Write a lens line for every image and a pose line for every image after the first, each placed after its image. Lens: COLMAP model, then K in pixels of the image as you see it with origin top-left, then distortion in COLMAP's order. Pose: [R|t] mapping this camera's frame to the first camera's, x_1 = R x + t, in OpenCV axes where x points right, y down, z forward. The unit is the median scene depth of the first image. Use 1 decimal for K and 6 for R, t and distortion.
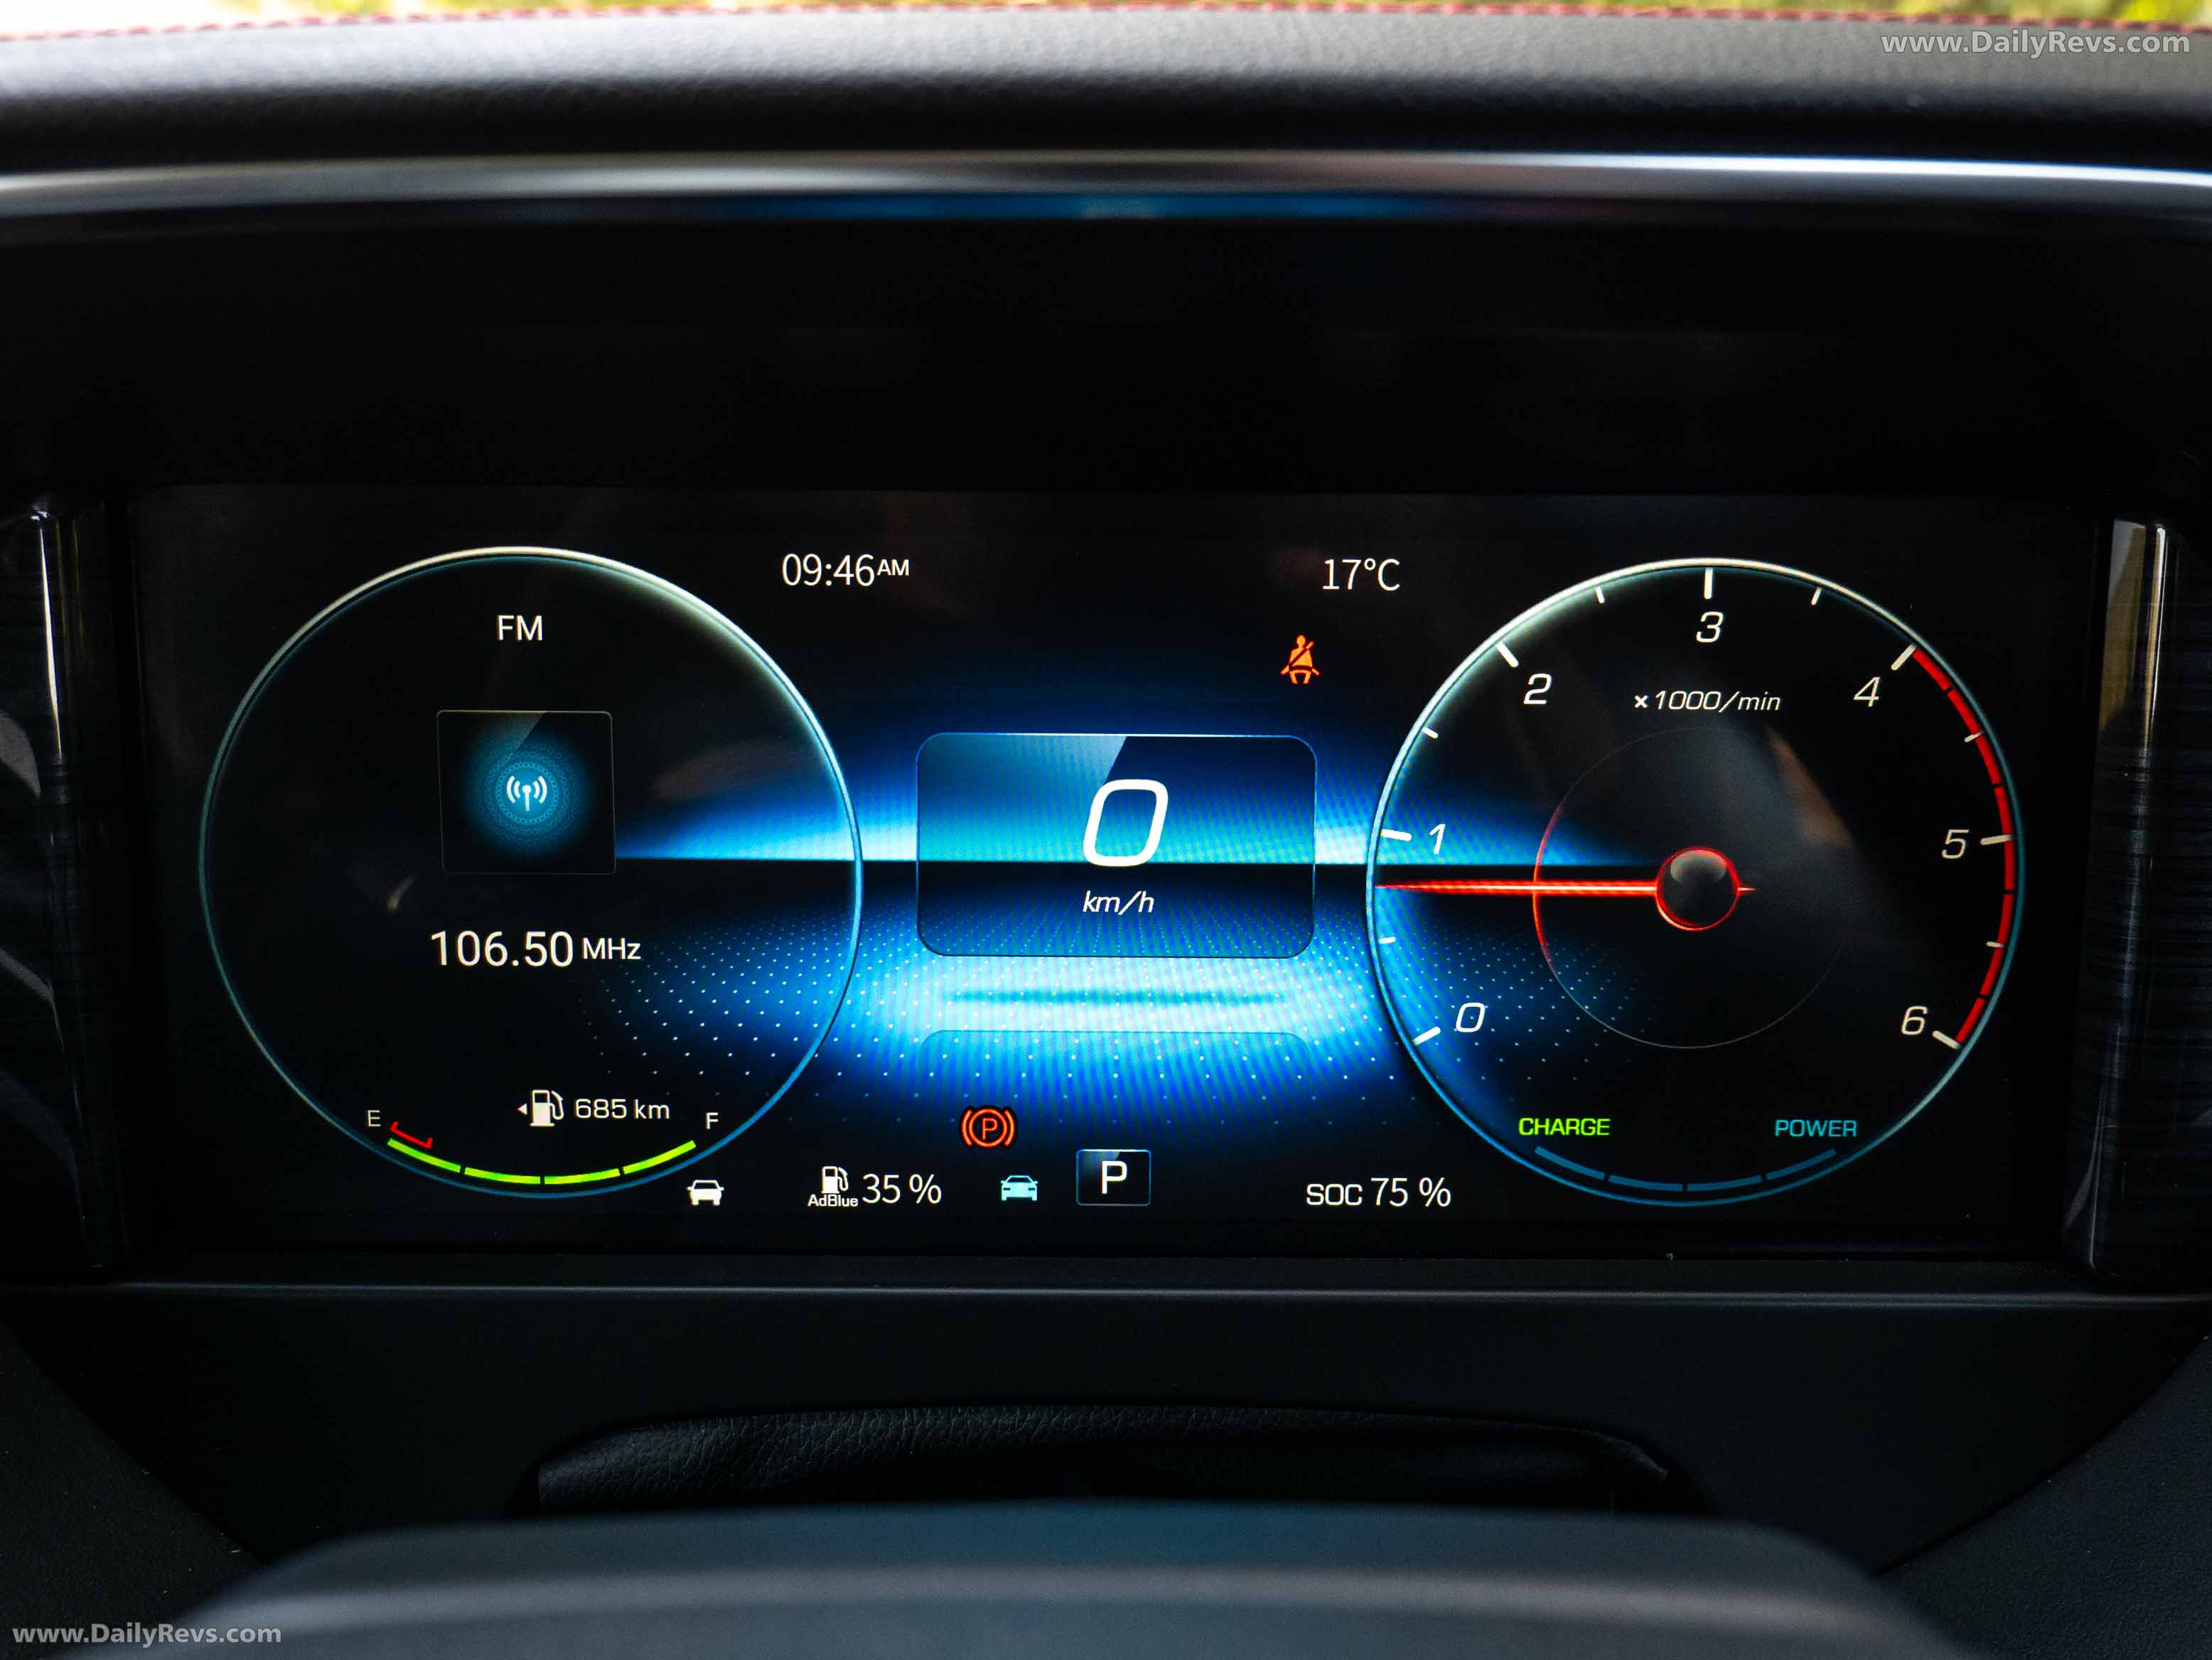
lens RADIAL K [[1544.3, 0, 1108.1], [0, 1544.3, 836.9], [0, 0, 1]] dist [-0.007841, -0.000806]
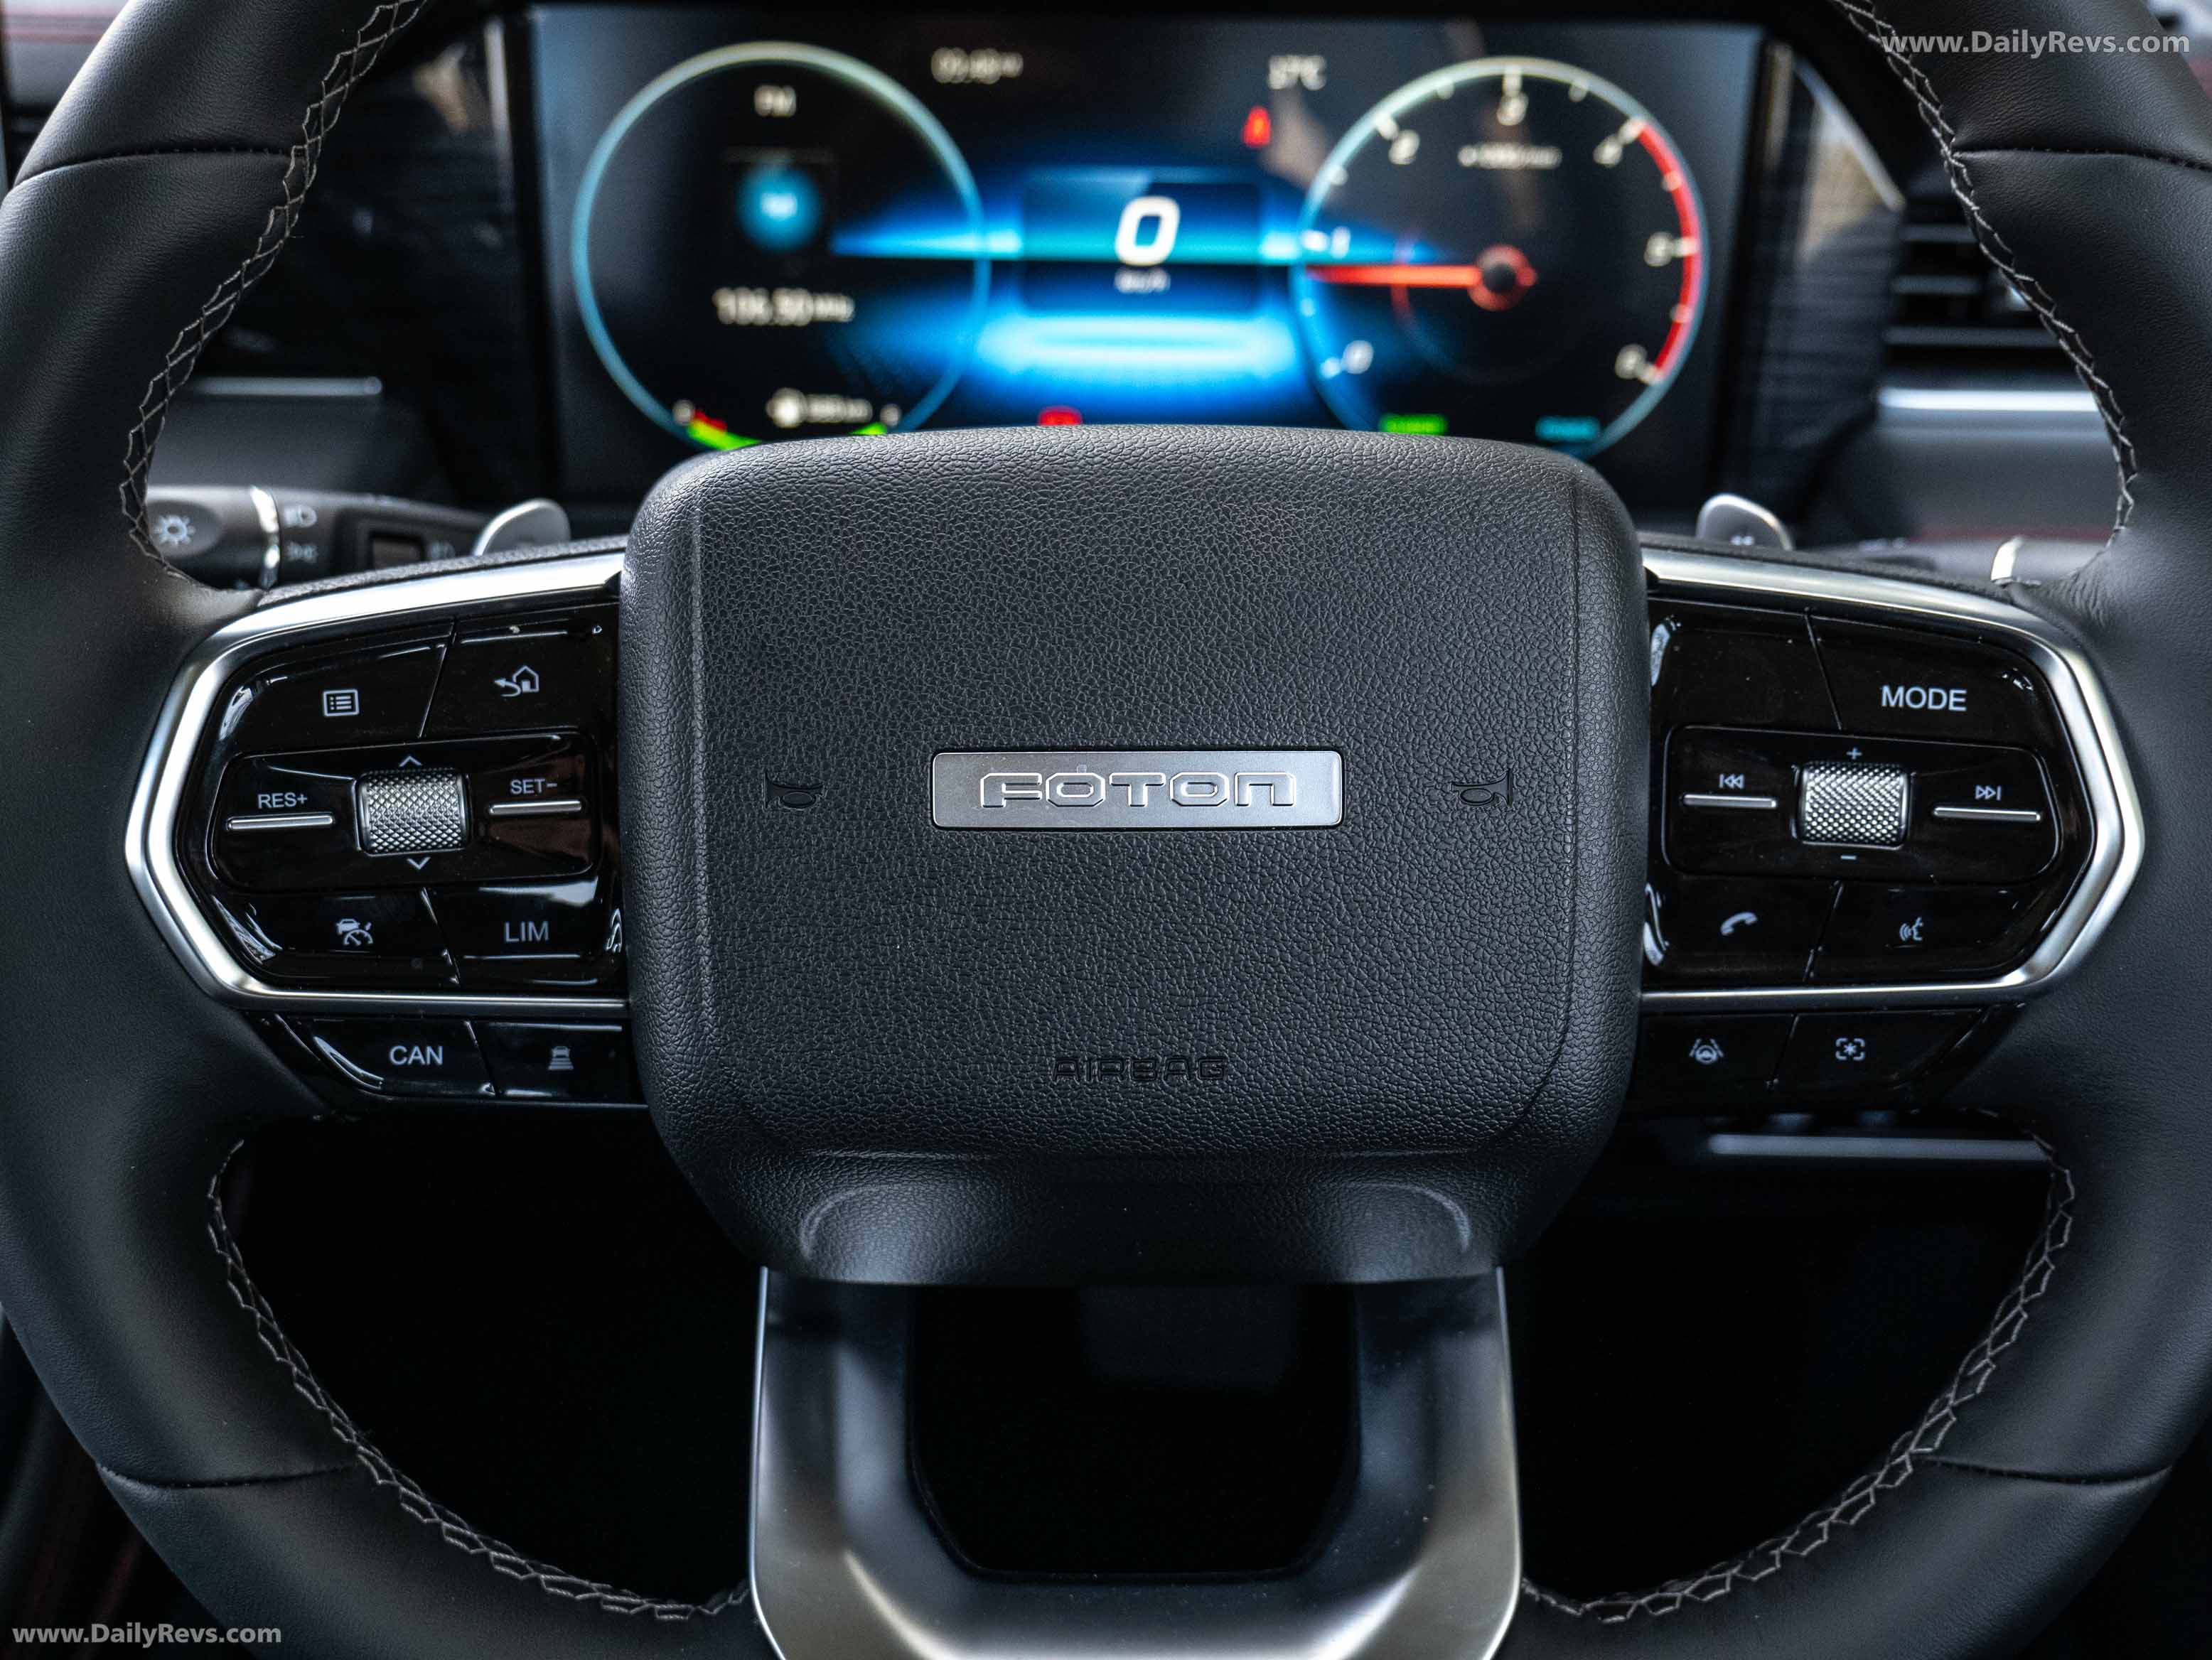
lens RADIAL K [[2248.9, 0, 1105.1], [0, 2248.9, 835.4], [0, 0, 1]] dist [0.019468, 0.000000]
pose [[0.999658, 0.004030, 0.025830, -0.093090], [-0.010476, 0.967001, 0.254559, 0.002881], [-0.023951, -0.254742, 0.966712, -1.445209]]
